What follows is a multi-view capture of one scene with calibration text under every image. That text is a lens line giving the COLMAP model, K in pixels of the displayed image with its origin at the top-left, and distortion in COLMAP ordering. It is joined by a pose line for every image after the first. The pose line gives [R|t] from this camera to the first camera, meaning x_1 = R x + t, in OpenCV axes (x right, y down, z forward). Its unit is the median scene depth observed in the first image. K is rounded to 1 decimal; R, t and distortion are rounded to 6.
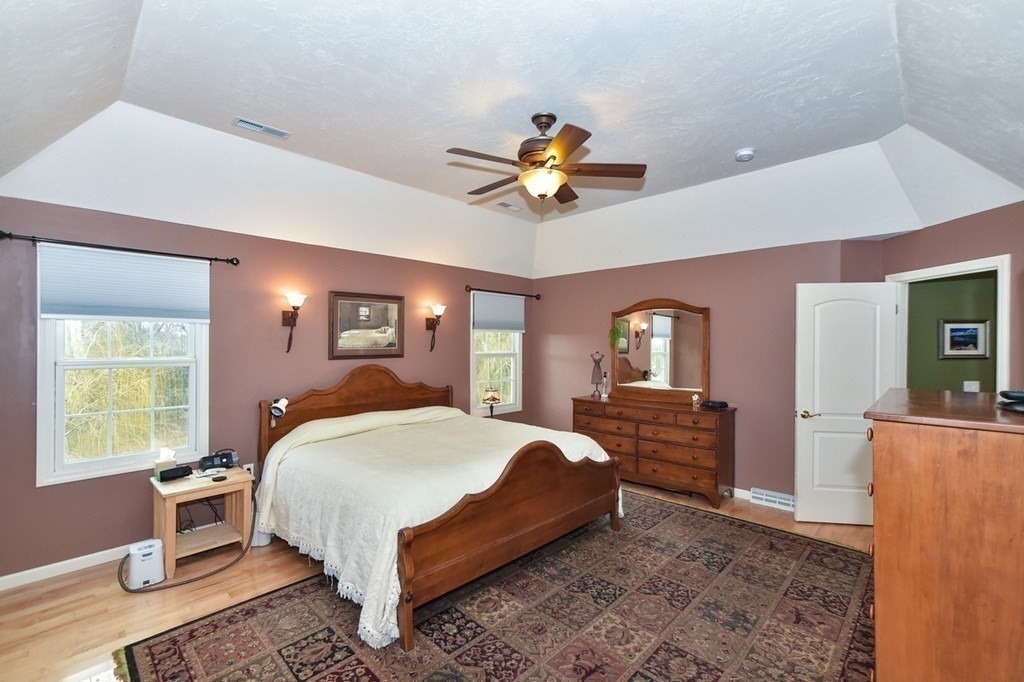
lens RADIAL K [[443.3, 0, 512.0], [0, 443.3, 341.0], [0, 0, 1]] dist [-0.001815, -0.000029]
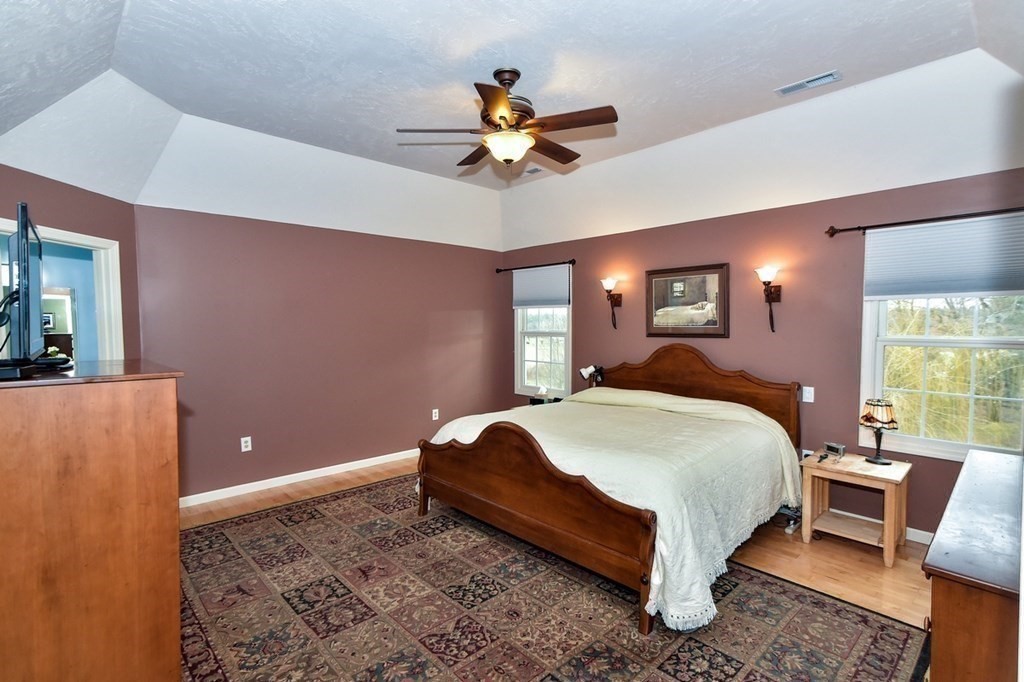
lens RADIAL K [[495.9, 0, 512.0], [0, 495.9, 341.0], [0, 0, 1]] dist [-0.002103, -0.000085]
pose [[-0.052499, 0.034986, -0.998008, 0.765787], [0.005417, 0.999381, 0.034749, 0.009396], [0.998606, -0.003582, -0.052656, 0.731568]]
